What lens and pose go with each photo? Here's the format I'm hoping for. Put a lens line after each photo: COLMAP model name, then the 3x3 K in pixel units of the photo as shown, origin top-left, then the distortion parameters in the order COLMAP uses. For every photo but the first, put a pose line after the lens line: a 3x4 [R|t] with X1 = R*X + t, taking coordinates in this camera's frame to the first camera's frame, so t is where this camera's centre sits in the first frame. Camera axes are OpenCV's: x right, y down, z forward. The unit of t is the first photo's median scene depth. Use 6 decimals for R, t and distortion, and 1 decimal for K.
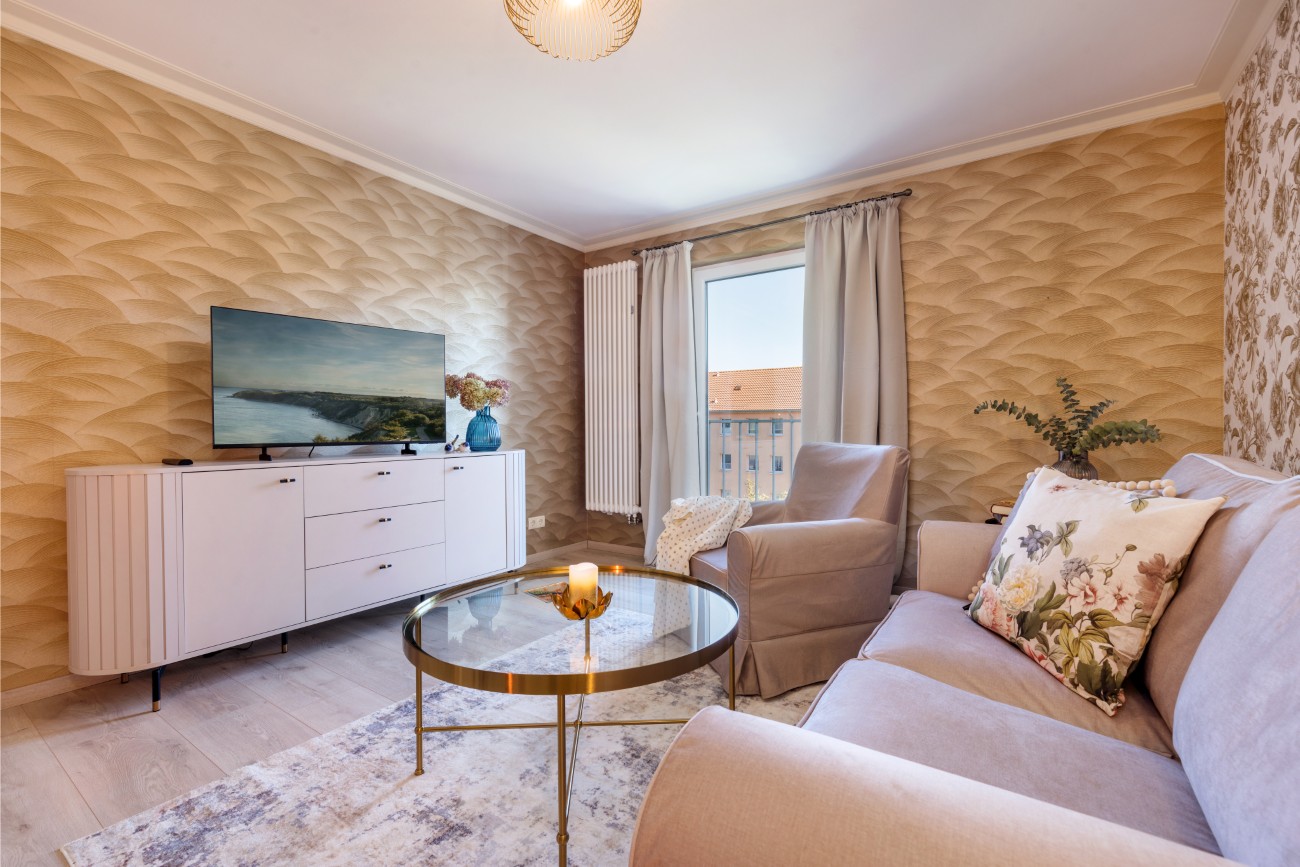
lens RADIAL K [[555.6, 0, 647.0], [0, 555.6, 440.5], [0, 0, 1]] dist [0.000057, -0.000013]
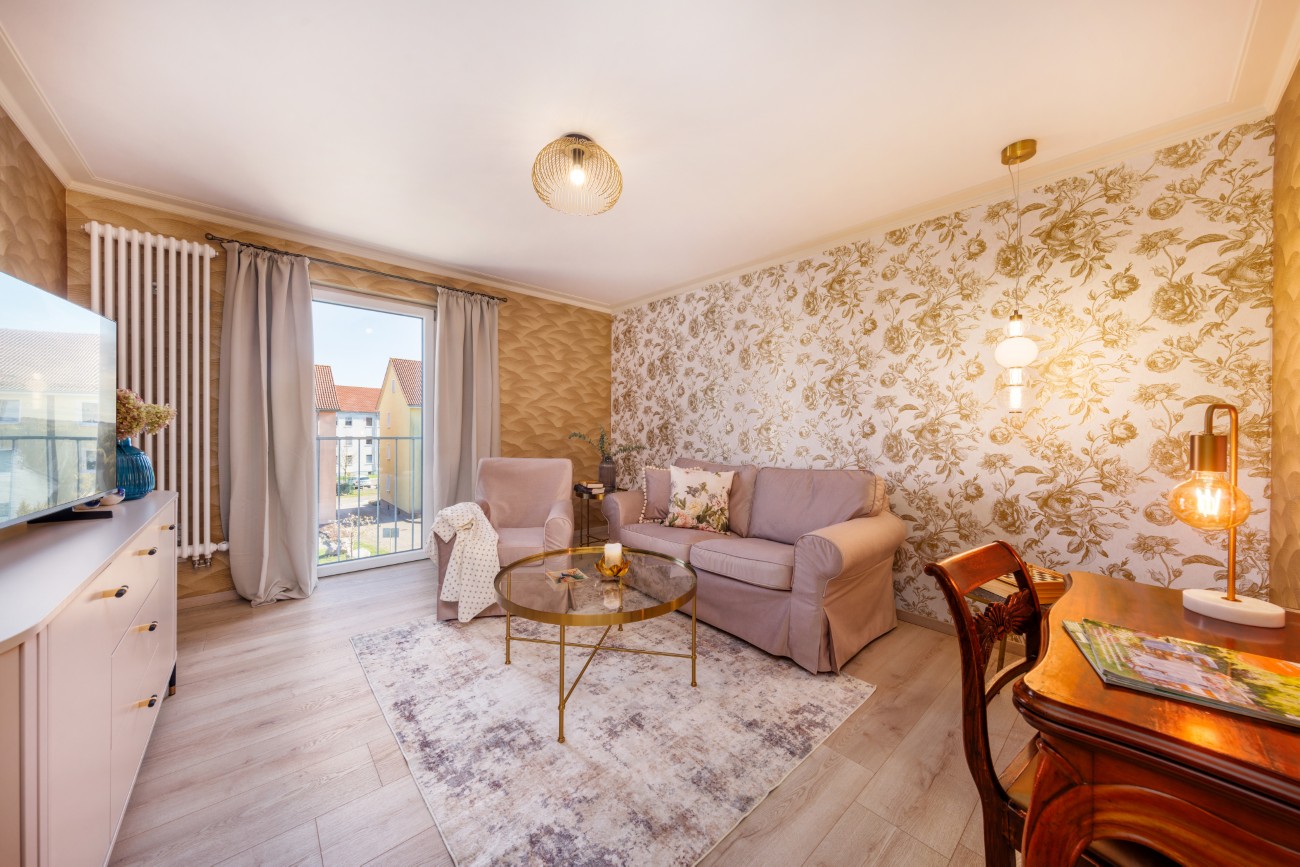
lens RADIAL K [[449.1, 0, 650.0], [0, 449.1, 433.5], [0, 0, 1]] dist [0.000366, 0.000026]
pose [[0.225904, -0.006429, 0.974128, -1.517390], [0.008556, 0.999953, 0.004615, -0.124984], [-0.974112, 0.007292, 0.225948, 0.623605]]
